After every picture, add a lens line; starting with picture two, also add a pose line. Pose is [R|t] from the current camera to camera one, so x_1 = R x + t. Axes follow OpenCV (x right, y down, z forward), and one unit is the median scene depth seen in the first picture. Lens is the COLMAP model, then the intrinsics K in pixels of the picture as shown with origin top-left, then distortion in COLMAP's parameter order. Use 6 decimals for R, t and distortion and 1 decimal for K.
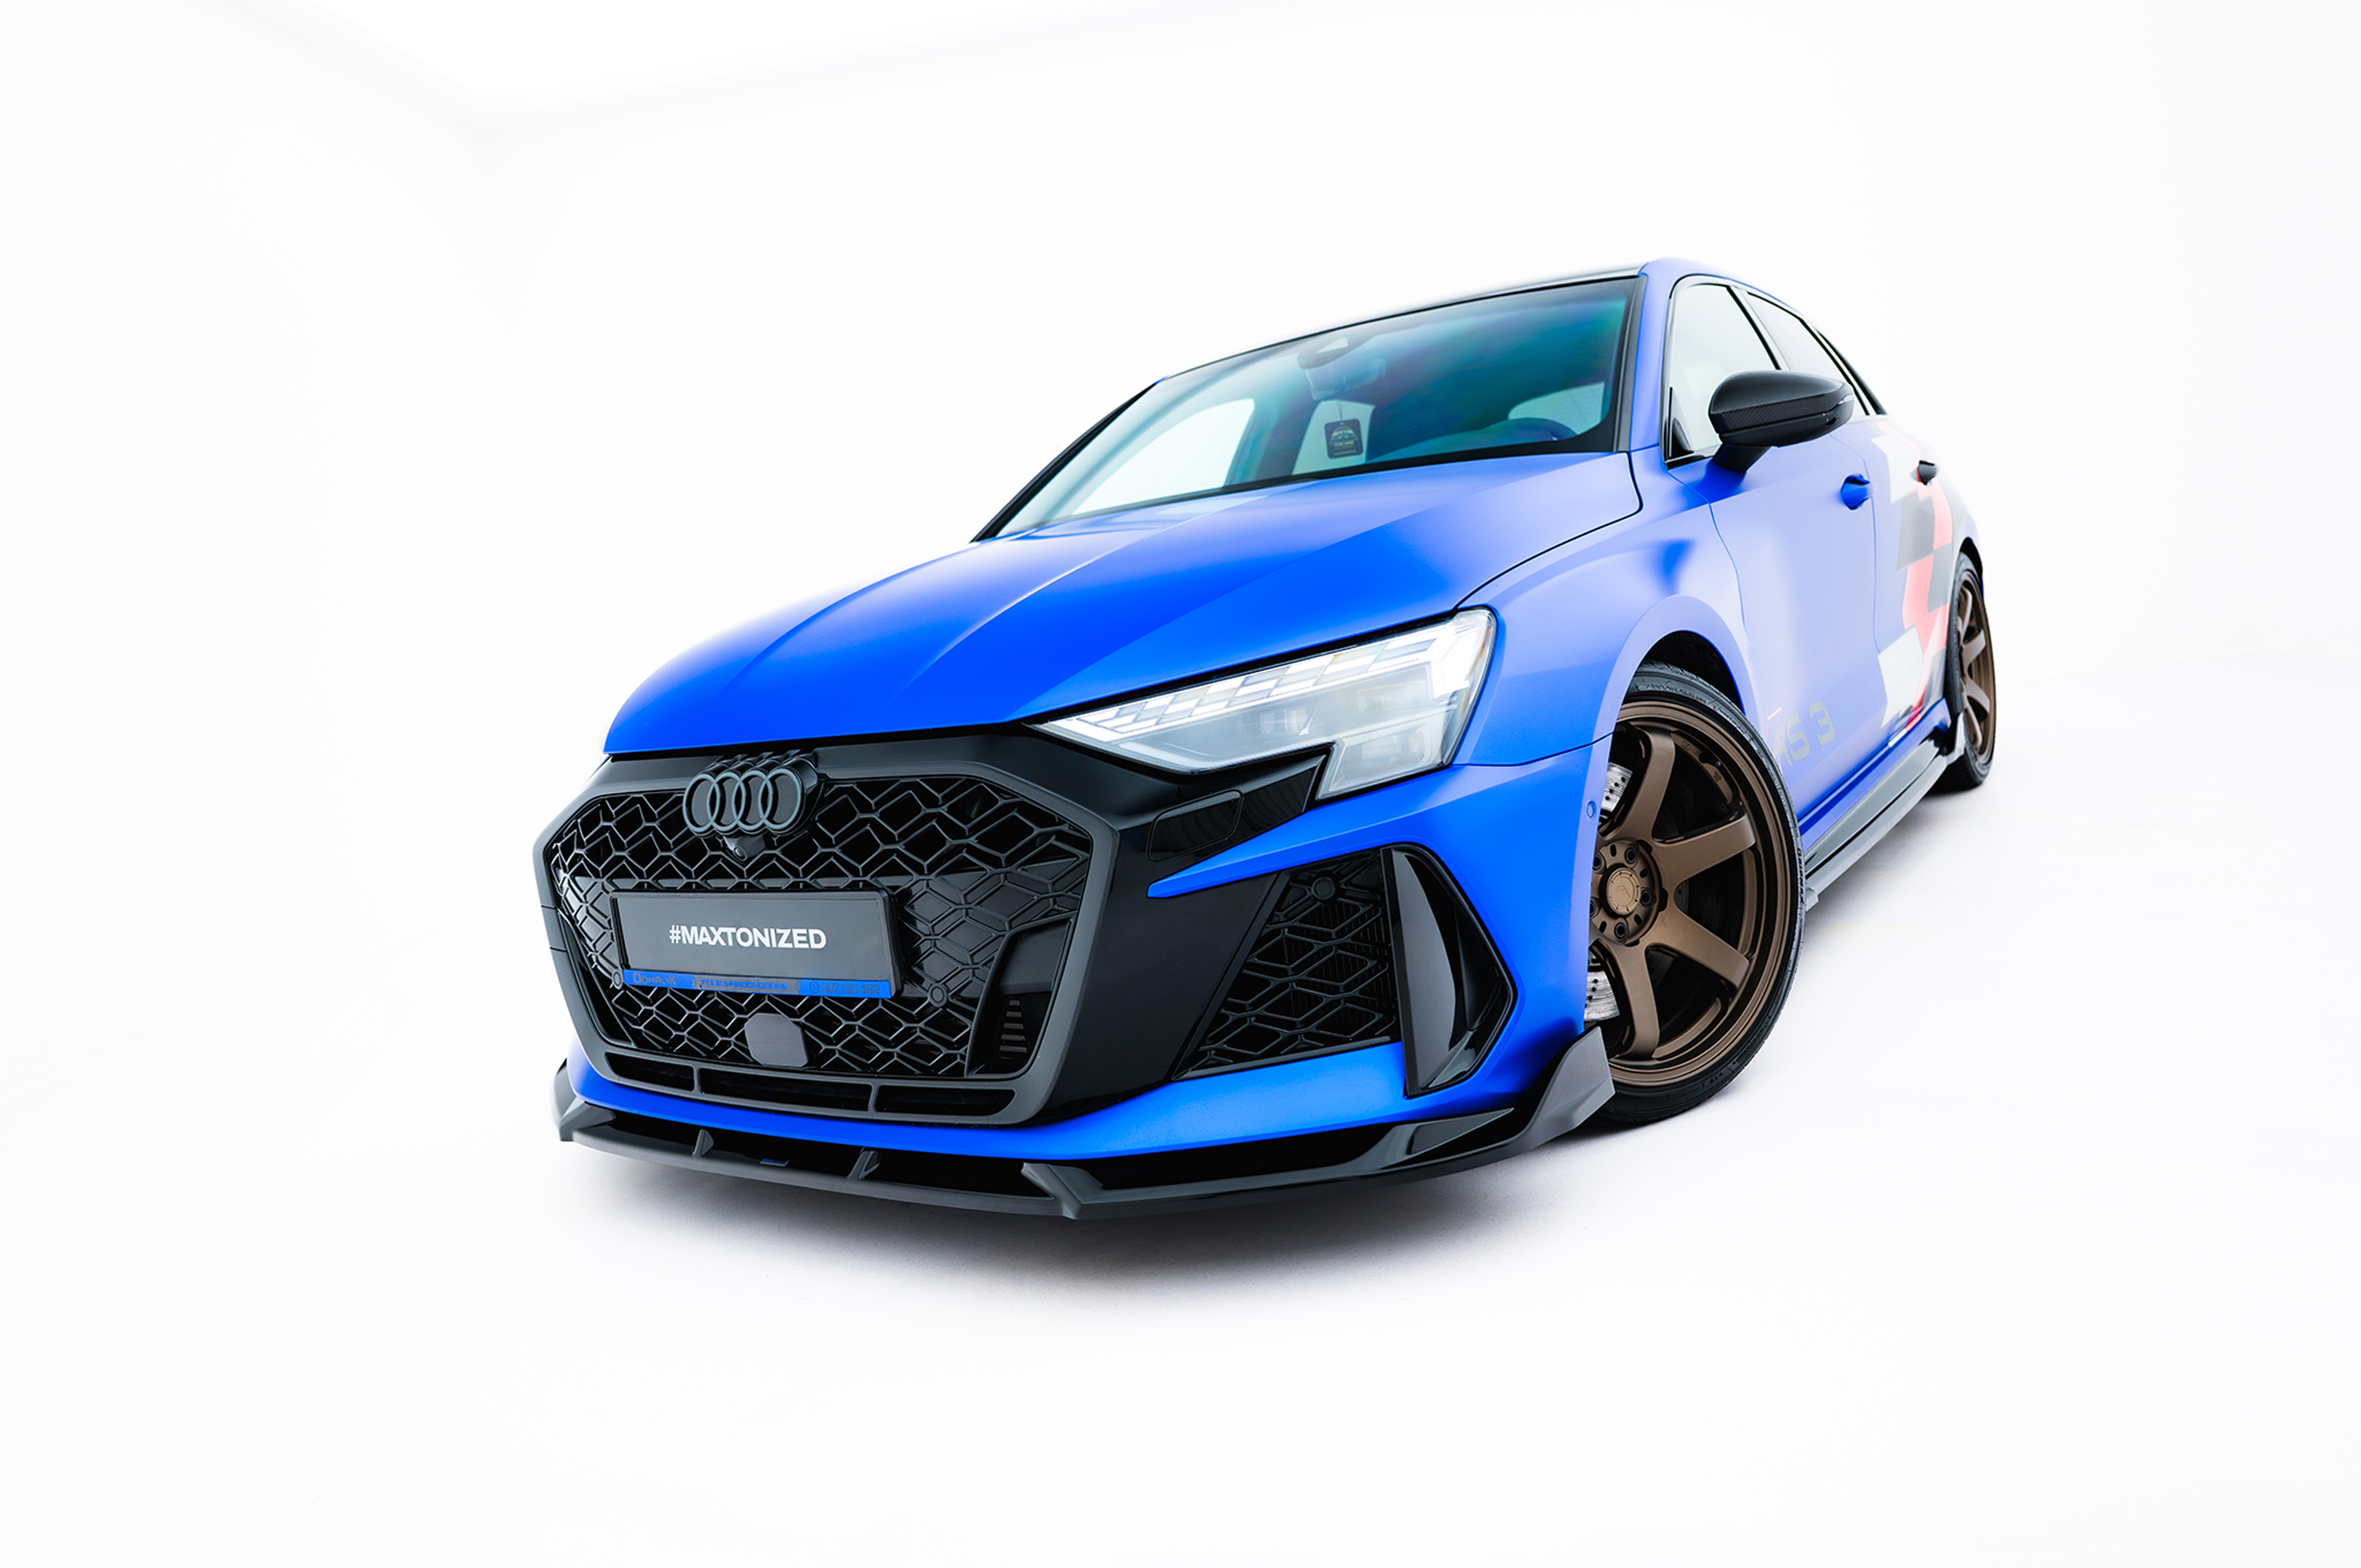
lens RADIAL K [[1675.9, 0, 1180.5], [0, 1675.9, 784.0], [0, 0, 1]] dist [-0.007652, -0.000116]
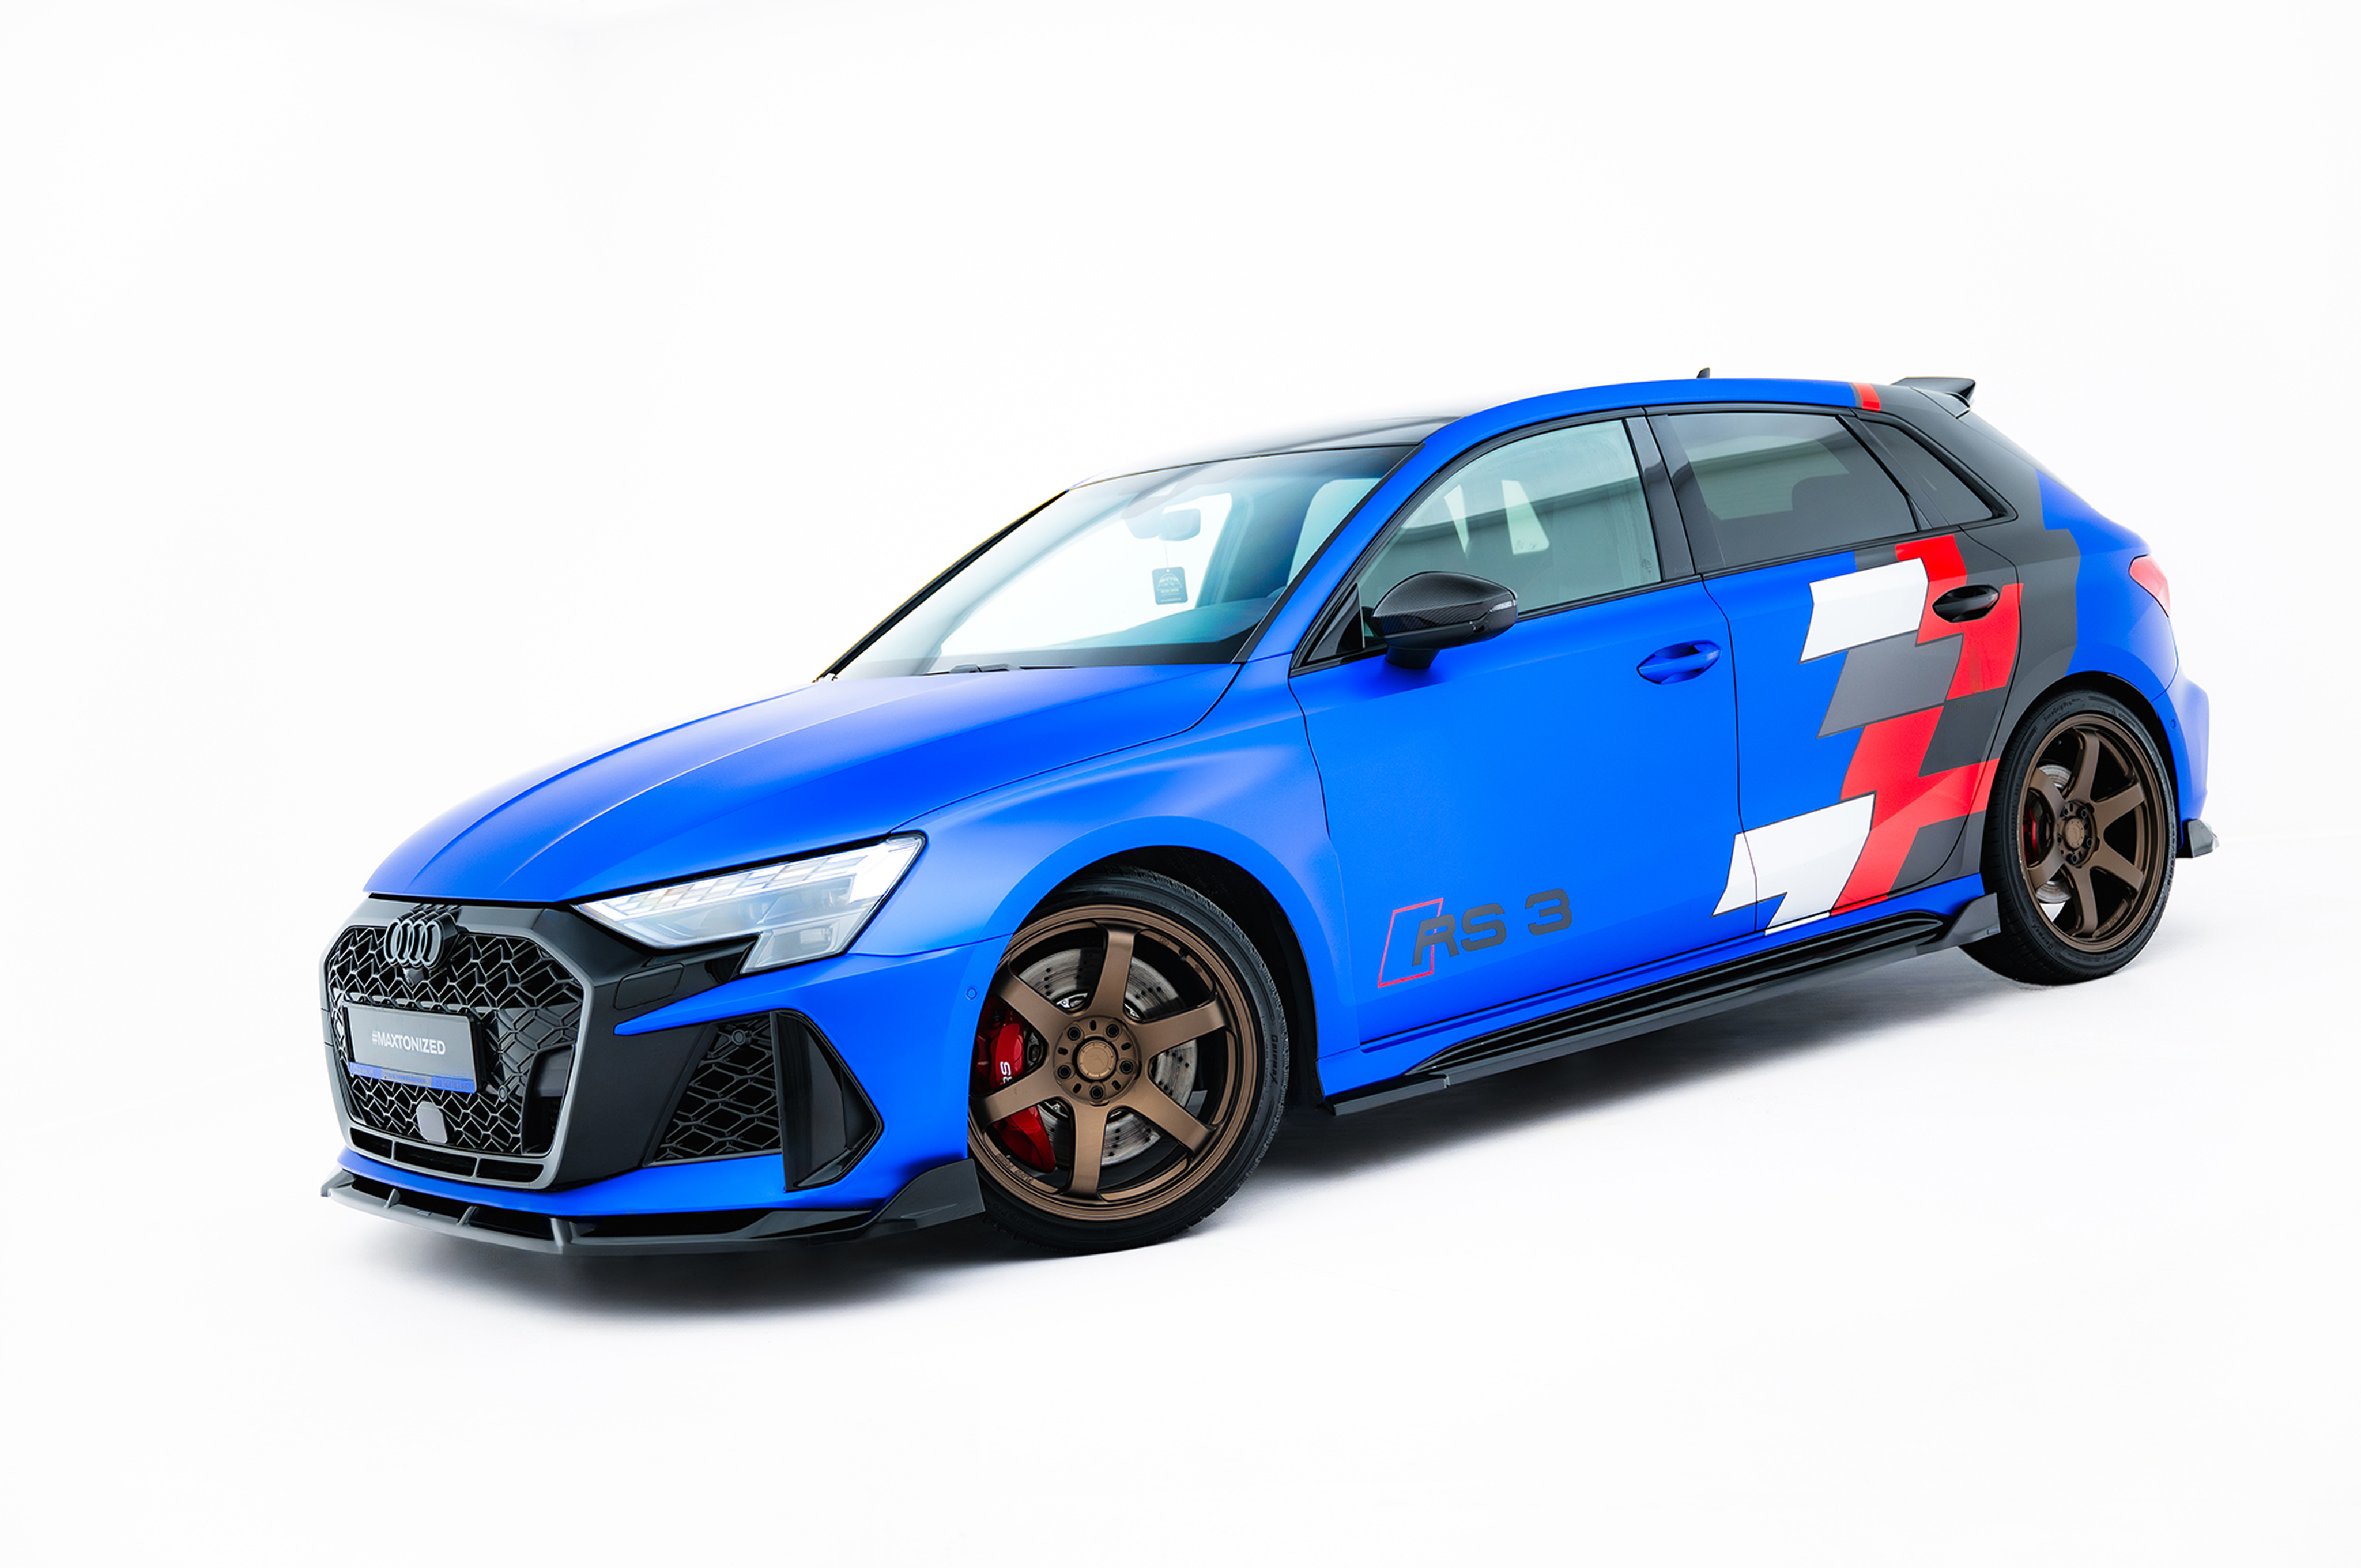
lens RADIAL K [[2919.1, 0, 1180.5], [0, 2919.1, 784.0], [0, 0, 1]] dist [-0.141933, -0.027469]
pose [[0.969735, 0.048618, -0.239272, 0.959099], [-0.053028, 0.998521, -0.012022, -0.131619], [0.238334, 0.024346, 0.970878, -1.202219]]
